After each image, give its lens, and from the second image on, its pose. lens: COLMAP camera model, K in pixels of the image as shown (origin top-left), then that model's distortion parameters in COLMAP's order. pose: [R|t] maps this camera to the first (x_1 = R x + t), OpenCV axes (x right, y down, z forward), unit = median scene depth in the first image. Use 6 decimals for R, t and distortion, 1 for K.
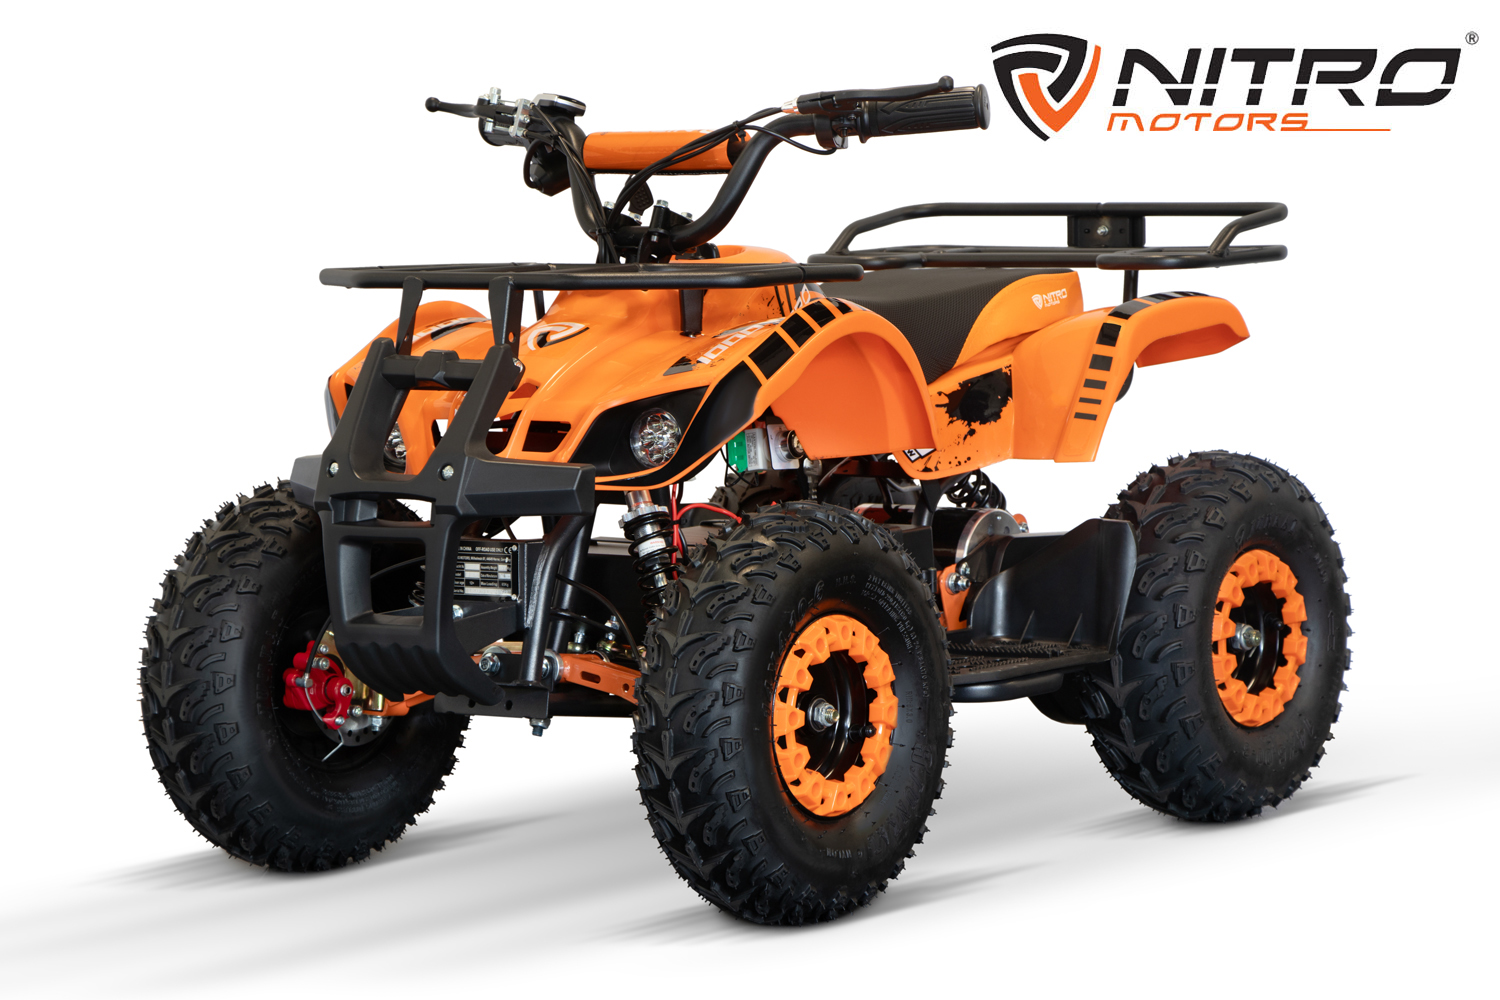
lens RADIAL K [[5695.2, 0, 750.0], [0, 5695.2, 498.6], [0, 0, 1]] dist [0.179908, 0.000000]
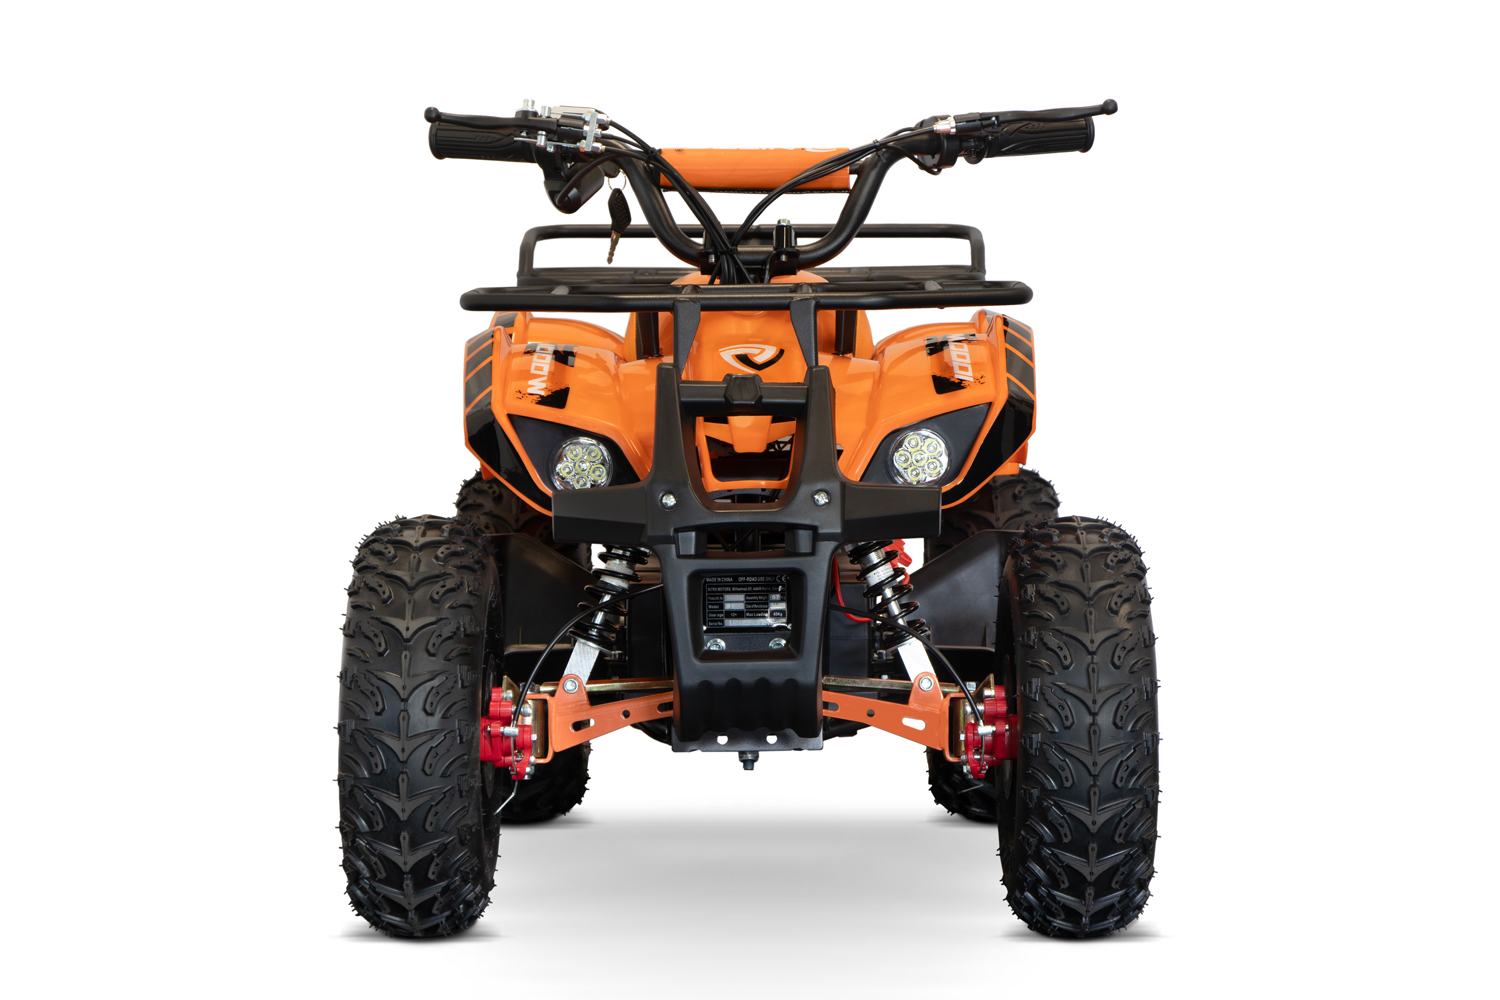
lens RADIAL K [[5695.2, 0, 750.2], [0, 5695.2, 501.0], [0, 0, 1]] dist [0.179908, 0.000000]
pose [[0.729929, -0.029496, 0.682886, -0.700031], [0.030188, 0.999485, 0.010904, -0.014787], [-0.682856, 0.012656, 0.730443, 0.289435]]
